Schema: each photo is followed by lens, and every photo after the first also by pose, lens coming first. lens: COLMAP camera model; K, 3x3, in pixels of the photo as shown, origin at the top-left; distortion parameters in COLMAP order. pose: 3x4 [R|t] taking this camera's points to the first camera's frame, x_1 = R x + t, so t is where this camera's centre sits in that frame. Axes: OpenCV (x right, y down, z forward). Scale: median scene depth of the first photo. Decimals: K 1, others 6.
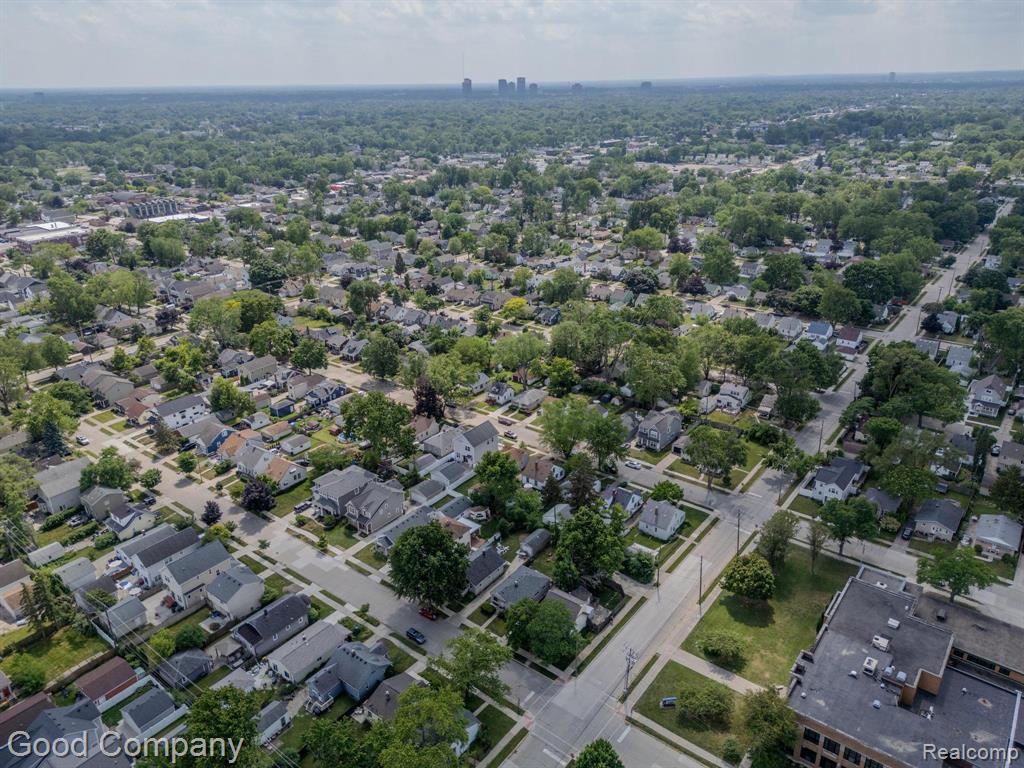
lens RADIAL K [[725.1, 0, 513.8], [0, 725.1, 380.1], [0, 0, 1]] dist [0.067403, -0.068846]
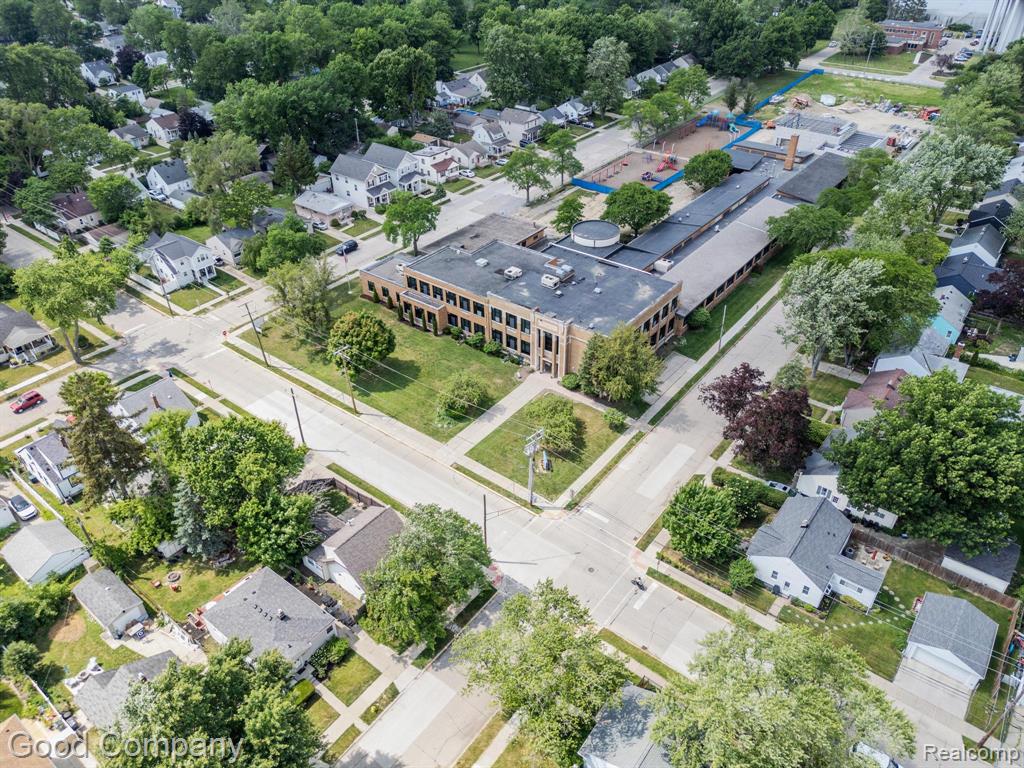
lens RADIAL K [[725.1, 0, 517.4], [0, 725.1, 380.7], [0, 0, 1]] dist [0.067403, -0.068846]
pose [[-0.005467, -0.563271, 0.826254, -0.237819], [0.389233, 0.759906, 0.520616, -0.014887], [-0.921123, 0.324451, 0.215089, 0.564085]]
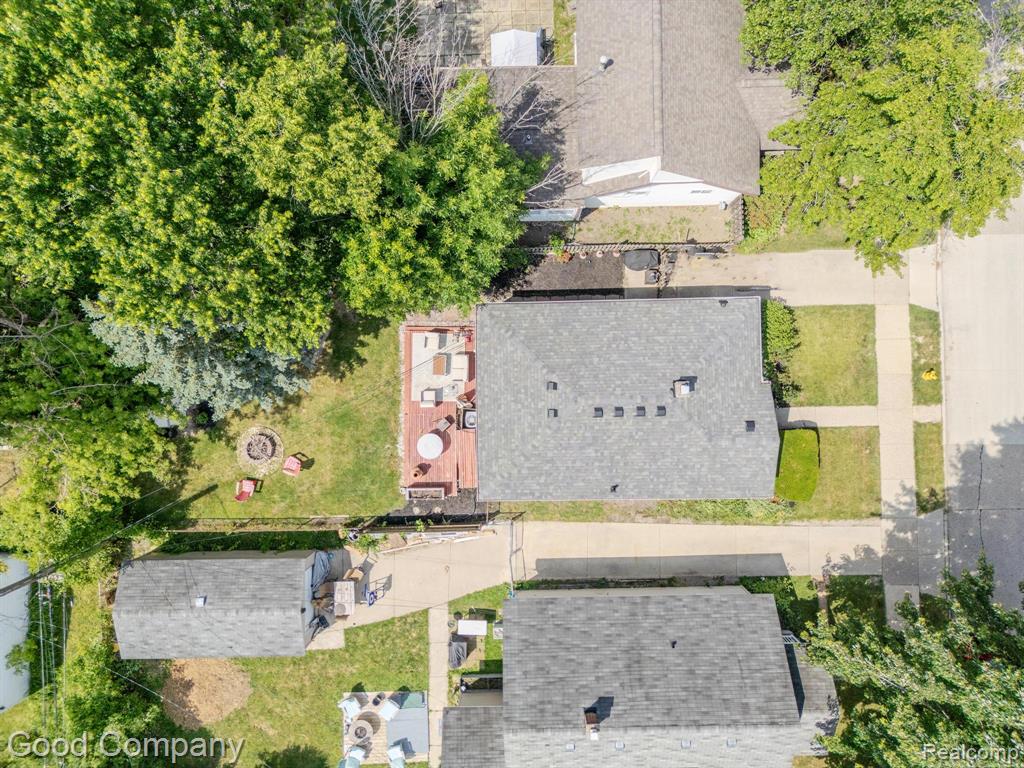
lens RADIAL K [[725.1, 0, 510.3], [0, 725.1, 387.7], [0, 0, 1]] dist [0.067403, -0.068846]
pose [[-0.627045, -0.778712, 0.020545, 0.021337], [0.305310, -0.221411, 0.926155, 0.082719], [-0.716659, 0.587013, 0.376583, 0.764280]]
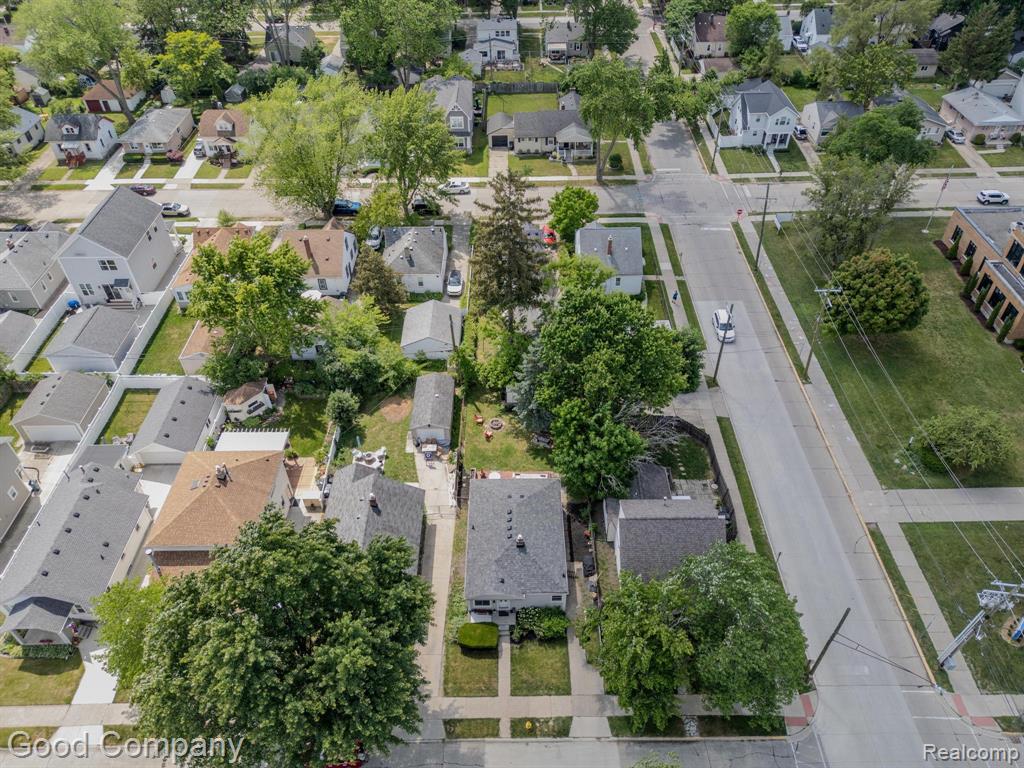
lens RADIAL K [[725.1, 0, 511.3], [0, 725.1, 377.4], [0, 0, 1]] dist [0.067403, -0.068846]
pose [[0.787513, -0.411260, 0.459009, -0.107412], [0.239177, 0.890354, 0.387382, 0.048433], [-0.567994, -0.195284, 0.799529, 0.572936]]
